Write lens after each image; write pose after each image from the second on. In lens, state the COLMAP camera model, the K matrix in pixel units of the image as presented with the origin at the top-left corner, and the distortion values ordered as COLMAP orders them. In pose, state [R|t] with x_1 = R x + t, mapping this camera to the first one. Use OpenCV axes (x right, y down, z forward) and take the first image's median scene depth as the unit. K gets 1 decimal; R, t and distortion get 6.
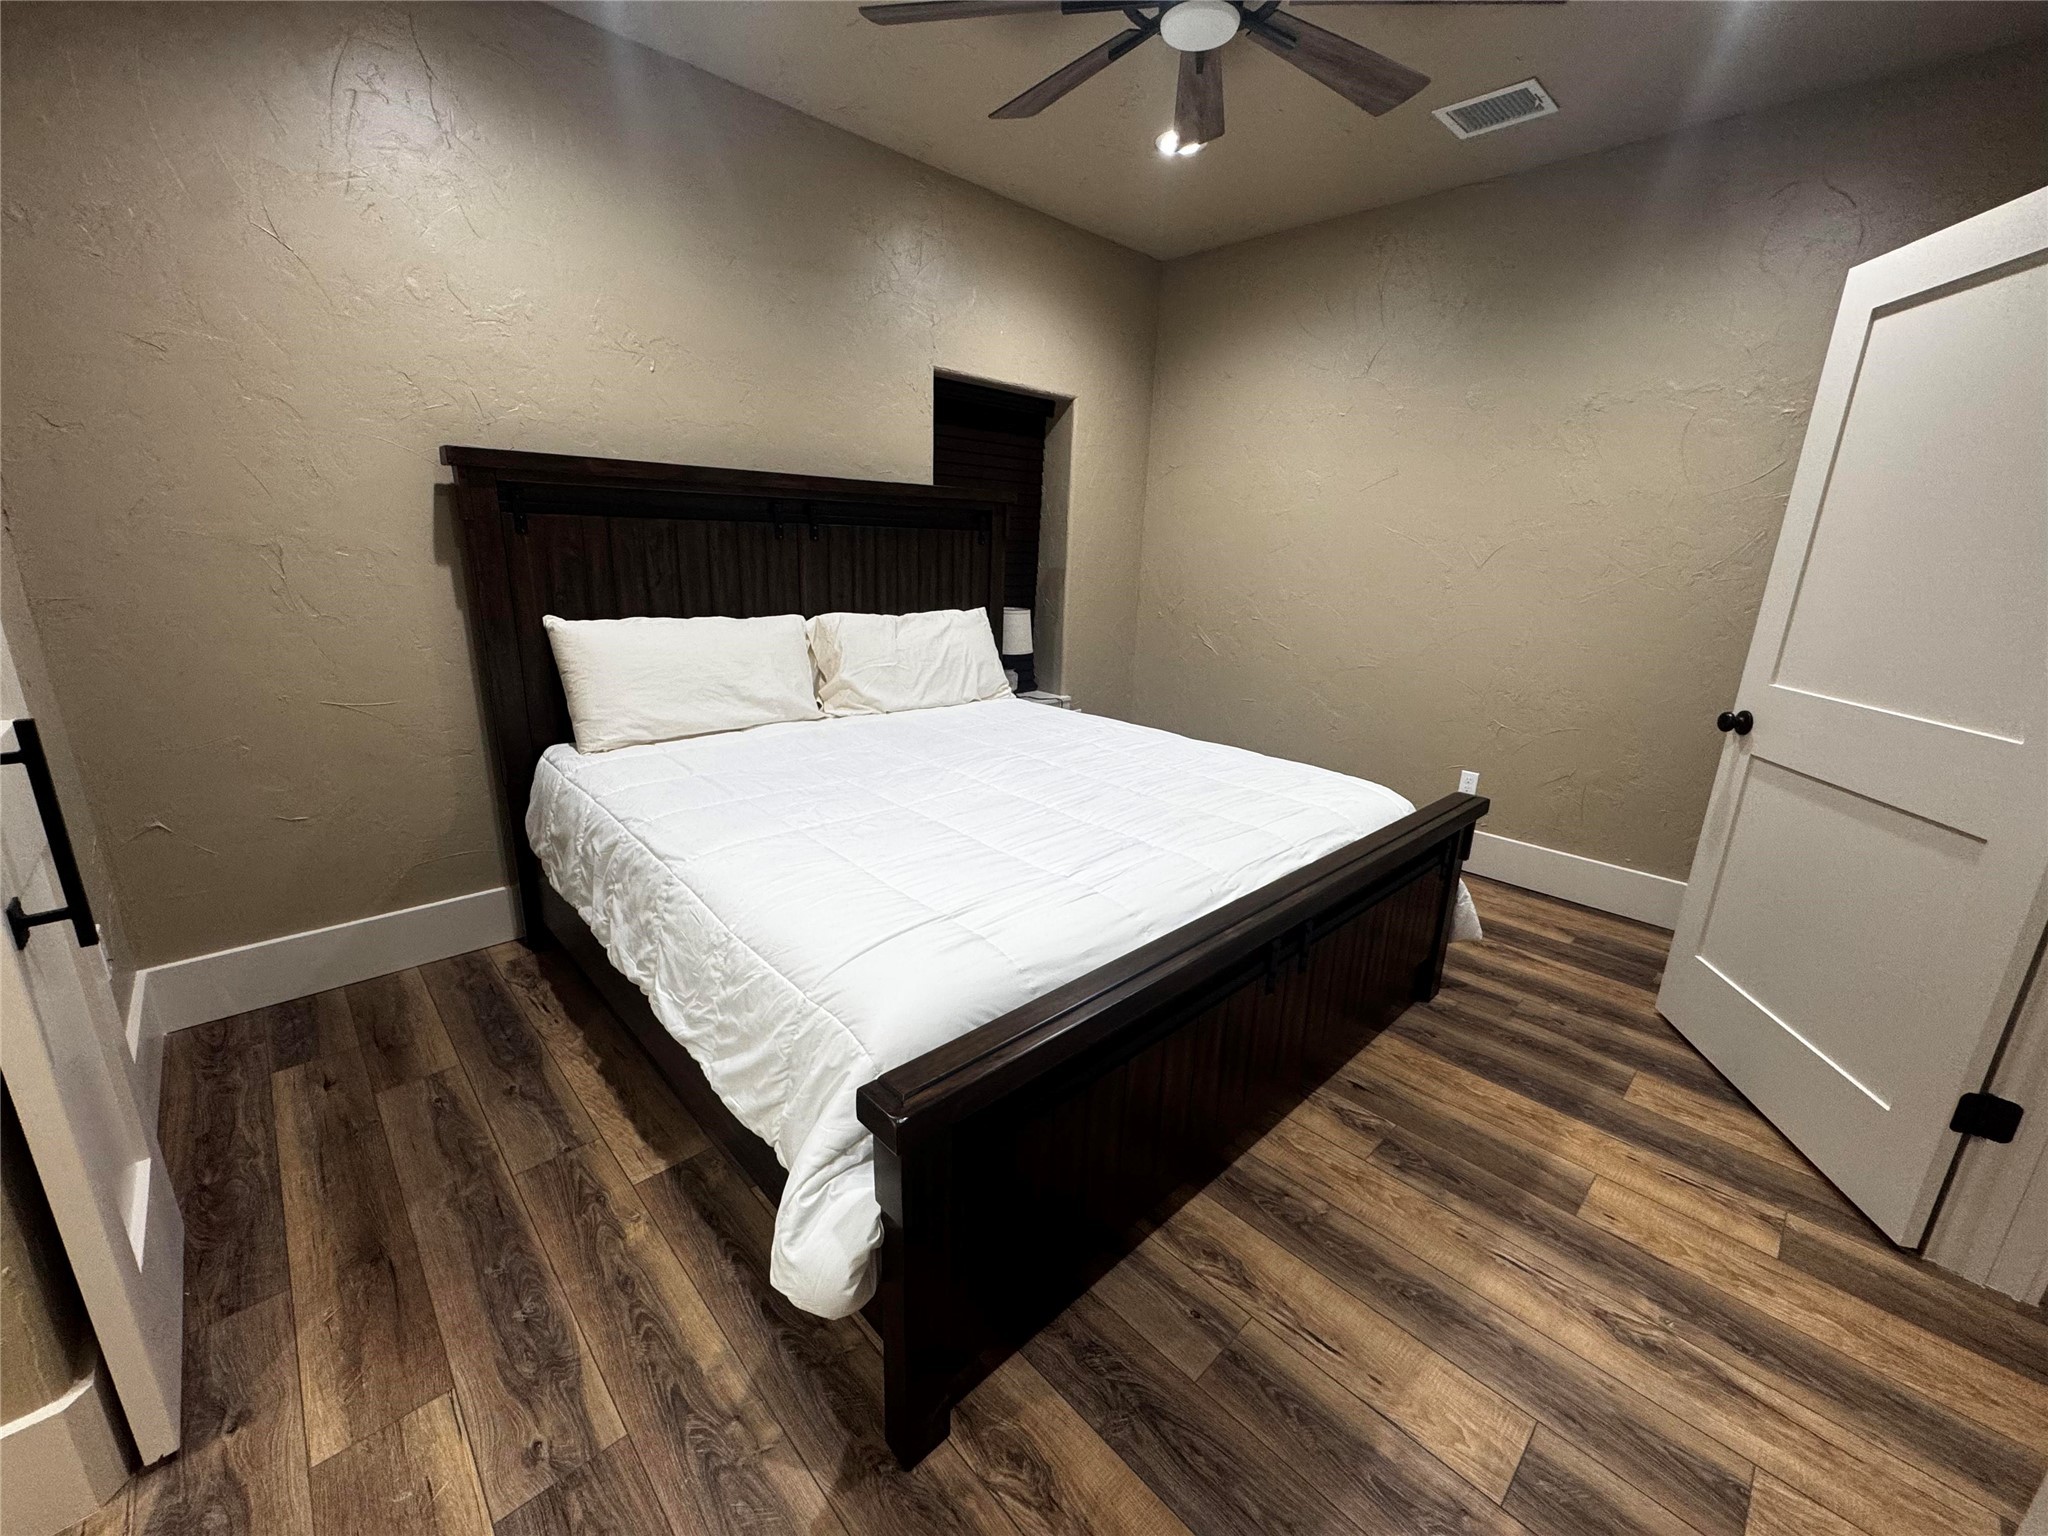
lens RADIAL K [[816.4, 0, 1027.4], [0, 816.4, 770.2], [0, 0, 1]] dist [-0.003731, 0.000443]
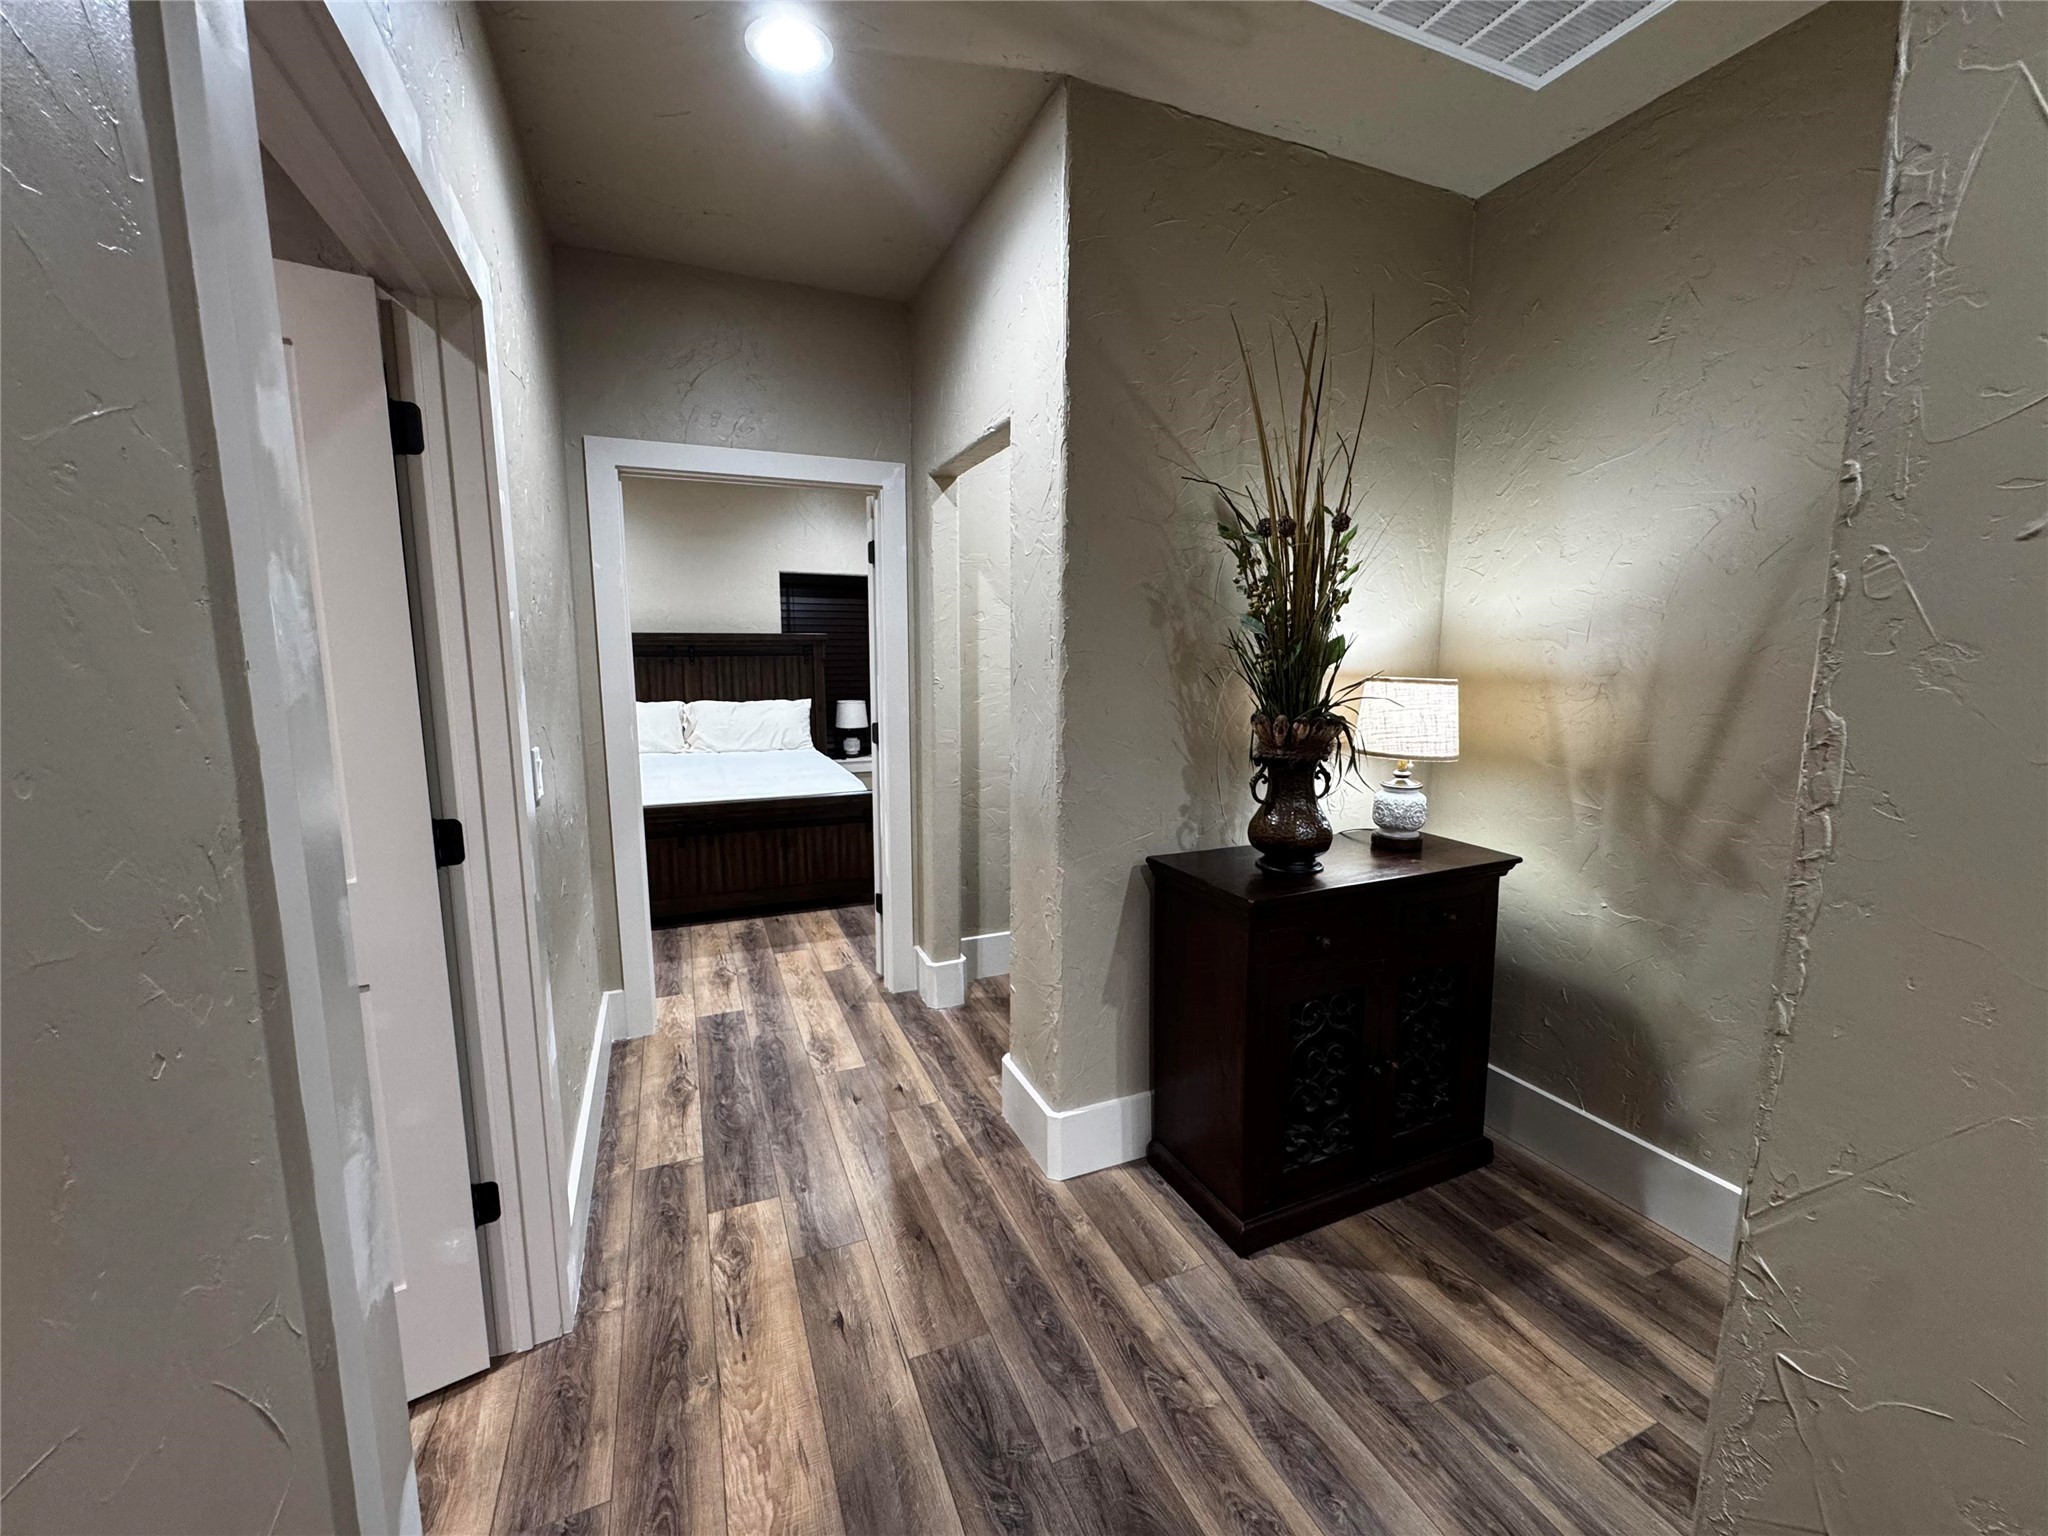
lens RADIAL K [[816.4, 0, 1011.4], [0, 816.4, 758.9], [0, 0, 1]] dist [-0.003731, 0.000443]
pose [[0.932915, 0.017894, -0.359653, 1.810557], [-0.069952, 0.988744, -0.132258, 0.234318], [0.353238, 0.148544, 0.923665, -0.799340]]
